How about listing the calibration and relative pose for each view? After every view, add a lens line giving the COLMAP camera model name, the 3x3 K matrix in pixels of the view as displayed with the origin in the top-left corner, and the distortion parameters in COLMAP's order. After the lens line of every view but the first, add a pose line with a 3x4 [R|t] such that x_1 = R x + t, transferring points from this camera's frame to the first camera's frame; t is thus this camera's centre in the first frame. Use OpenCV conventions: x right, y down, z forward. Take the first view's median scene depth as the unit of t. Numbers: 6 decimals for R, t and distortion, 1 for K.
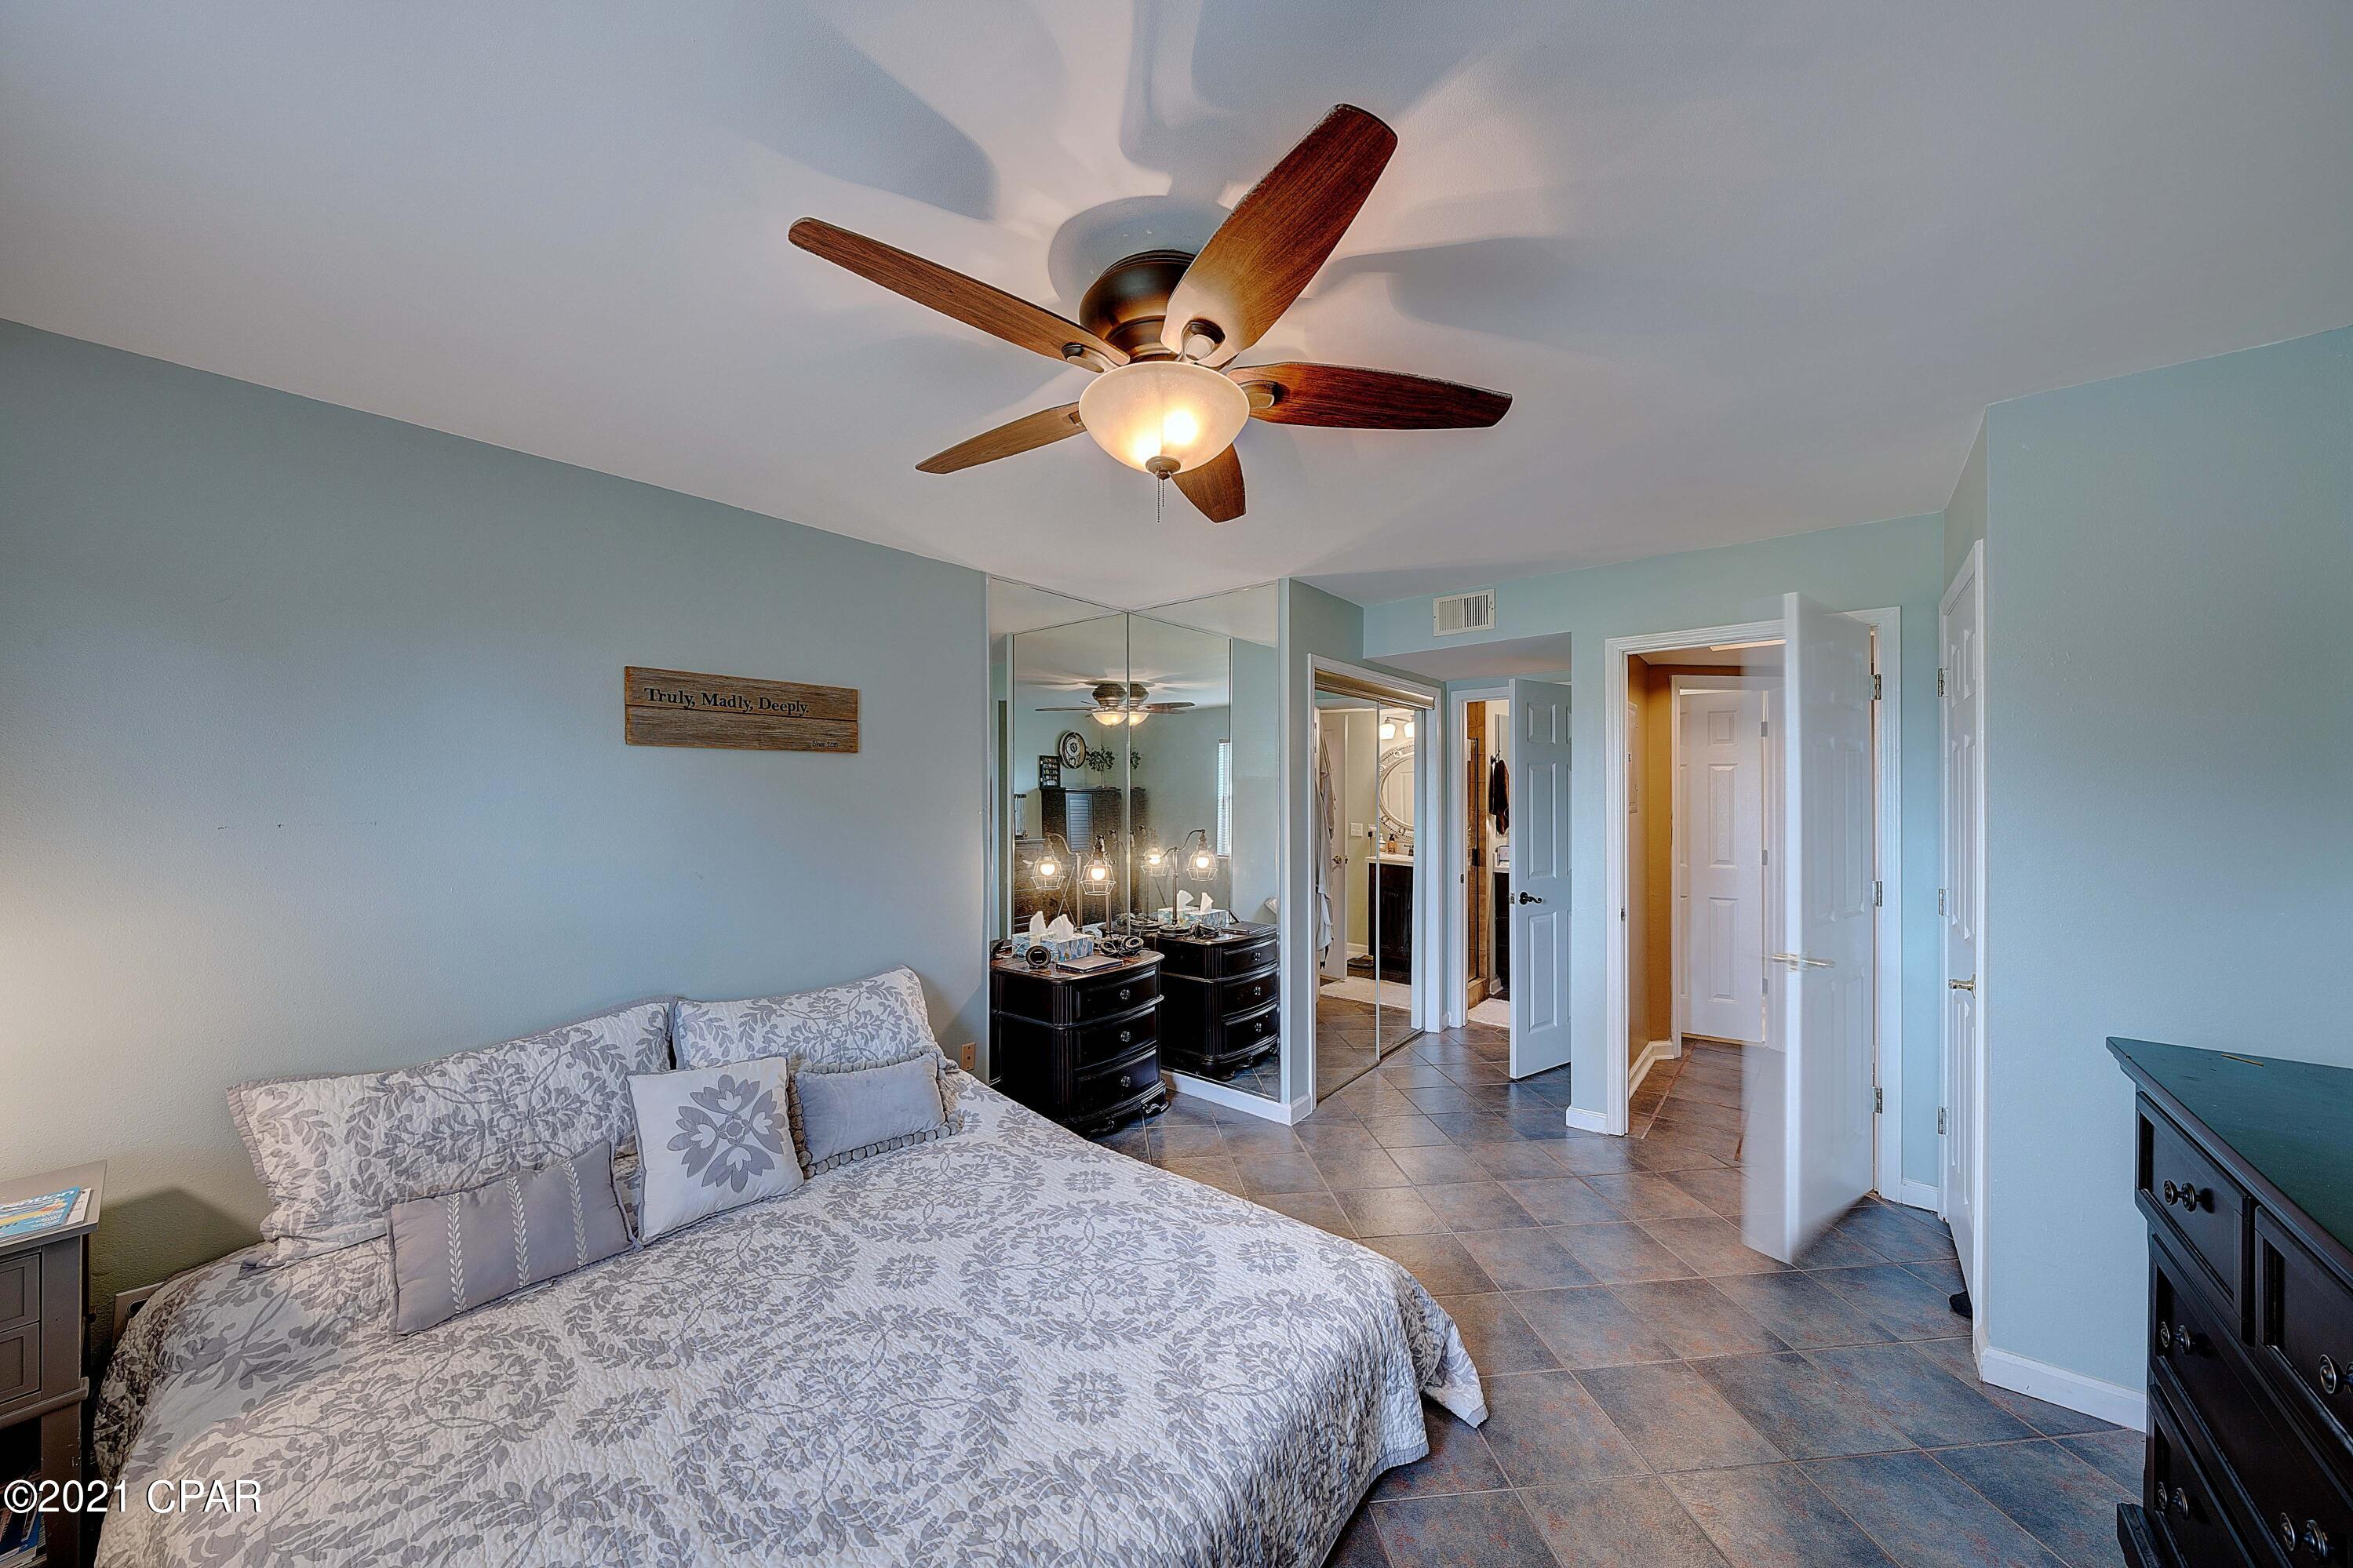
lens RADIAL K [[816.3, 0, 1151.8], [0, 816.3, 790.9], [0, 0, 1]] dist [-0.001146, 0.000084]
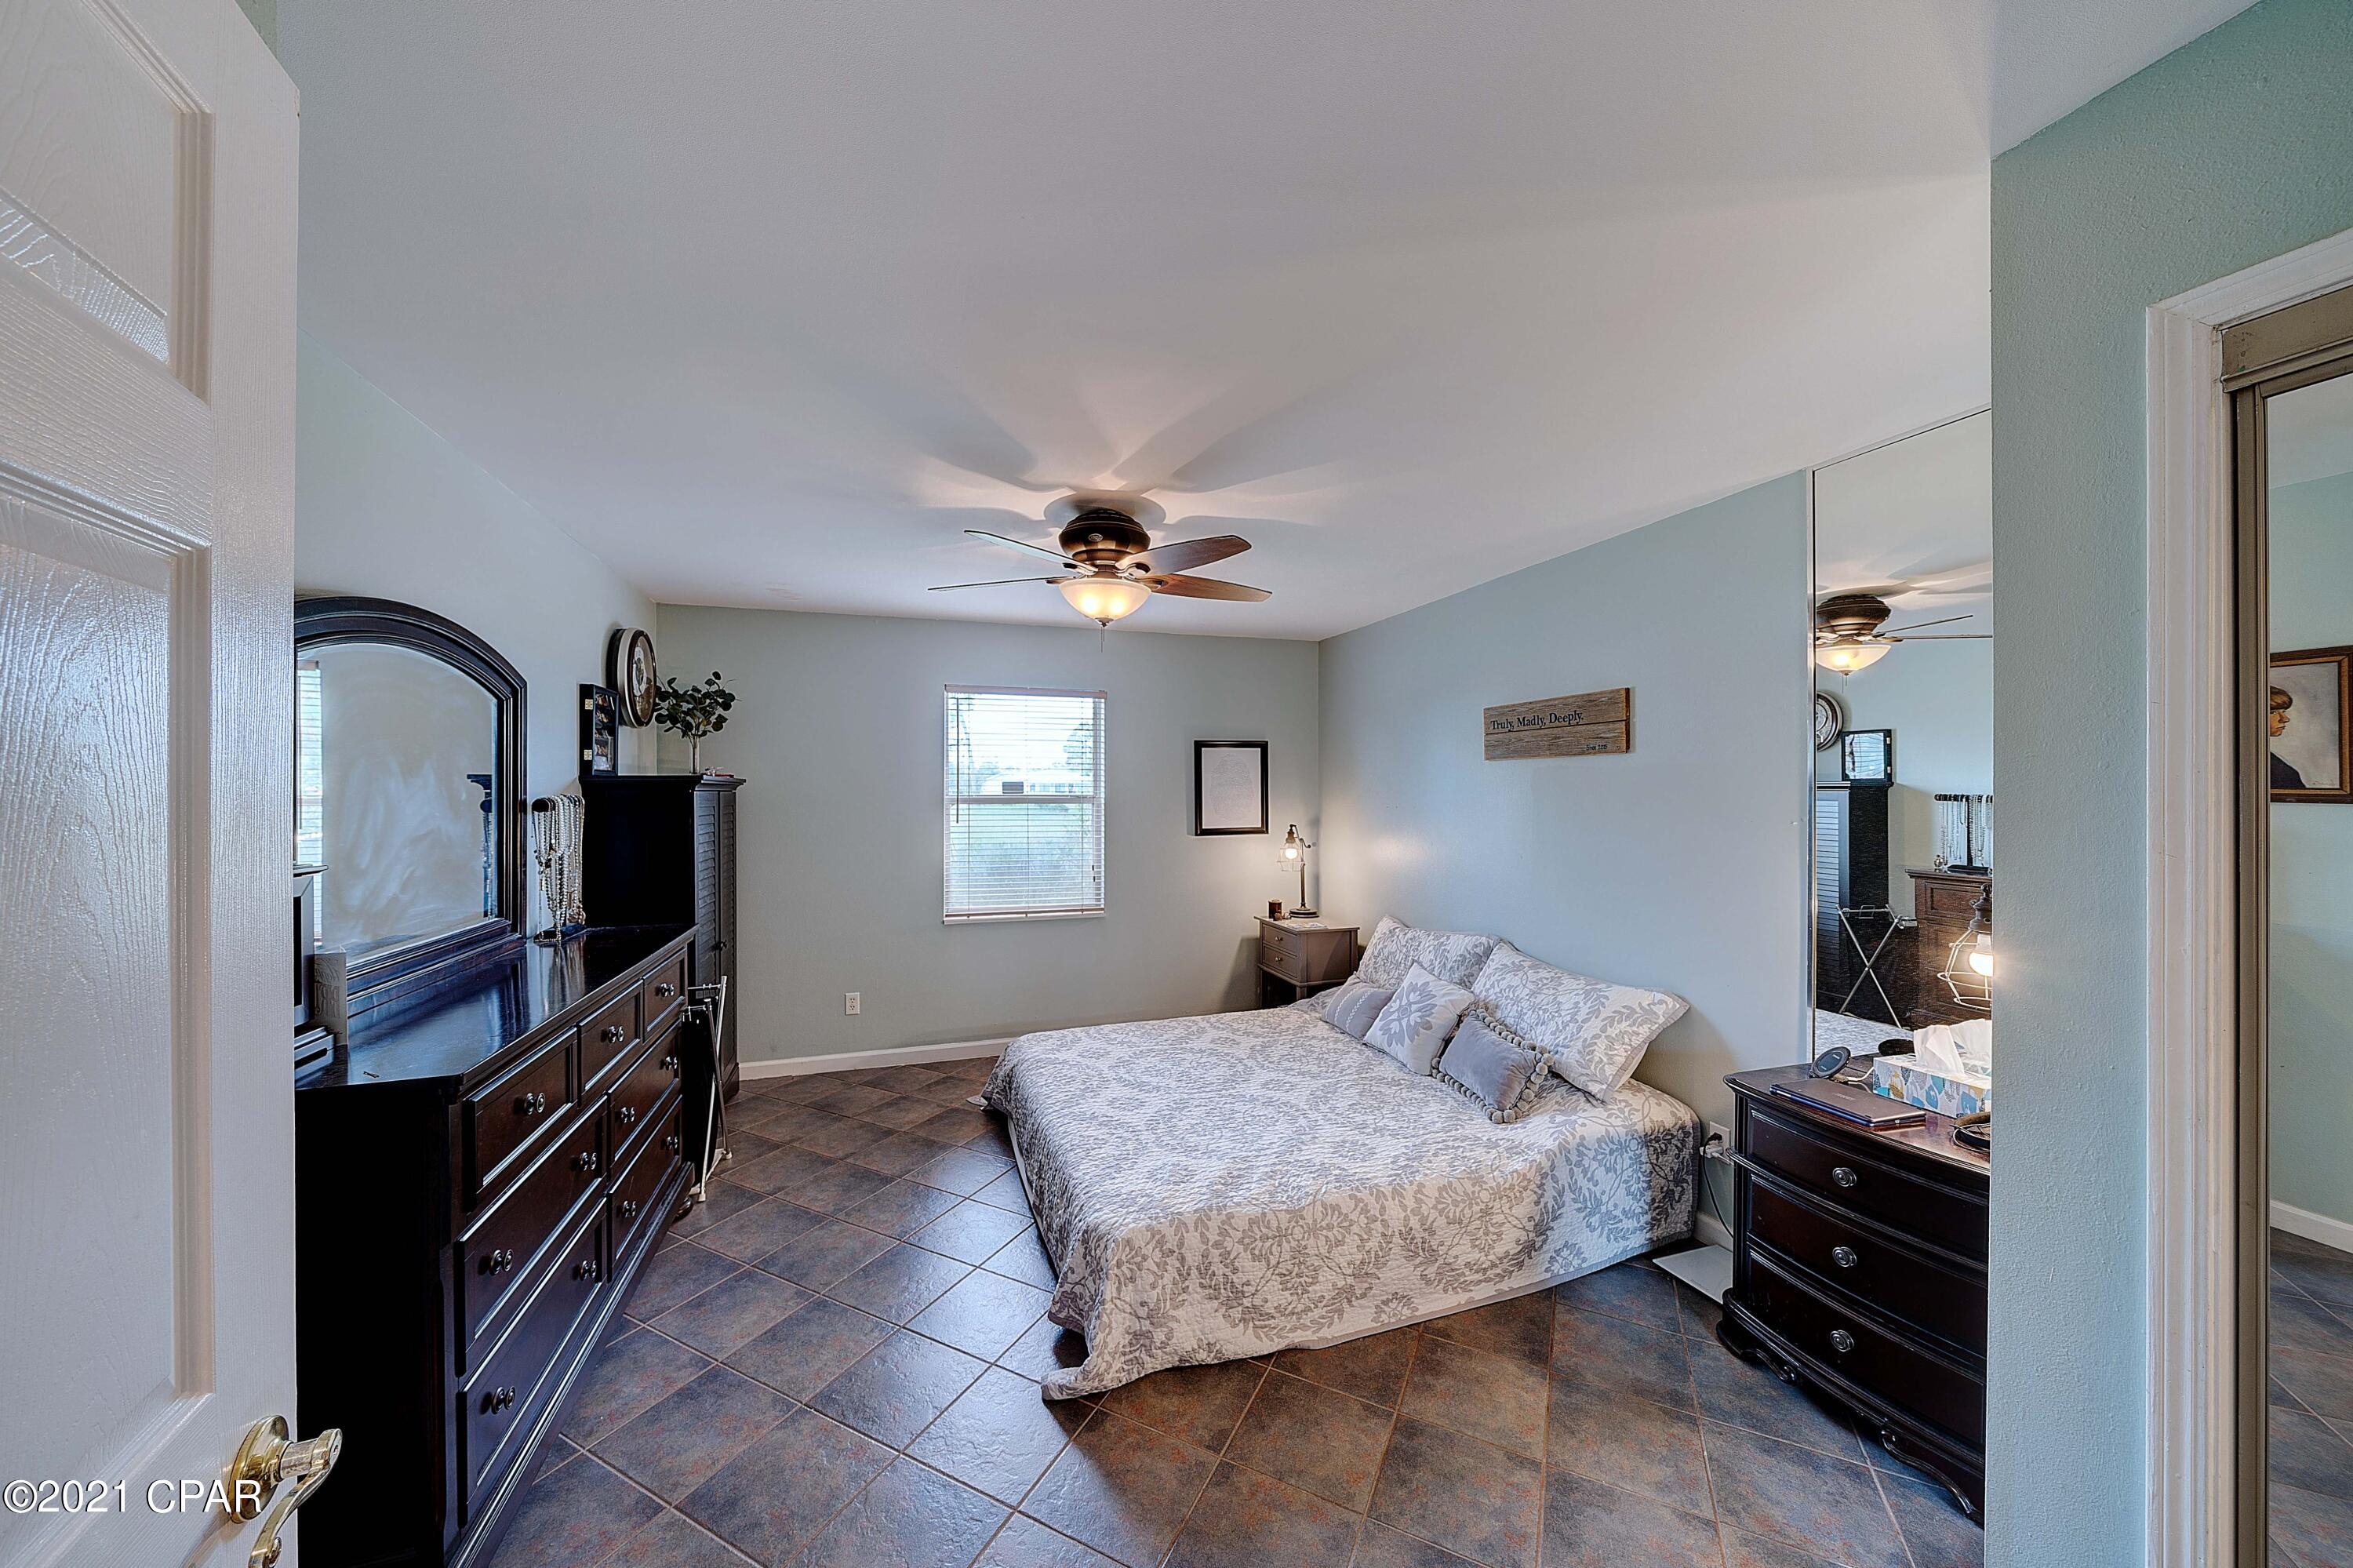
lens RADIAL K [[816.5, 0, 1159.1], [0, 816.5, 791.9], [0, 0, 1]] dist [-0.001146, 0.000084]
pose [[-0.543070, -0.002806, -0.839683, 0.931934], [-0.002155, 0.999996, -0.001948, 0.004634], [0.839685, 0.000751, -0.543073, 1.307230]]
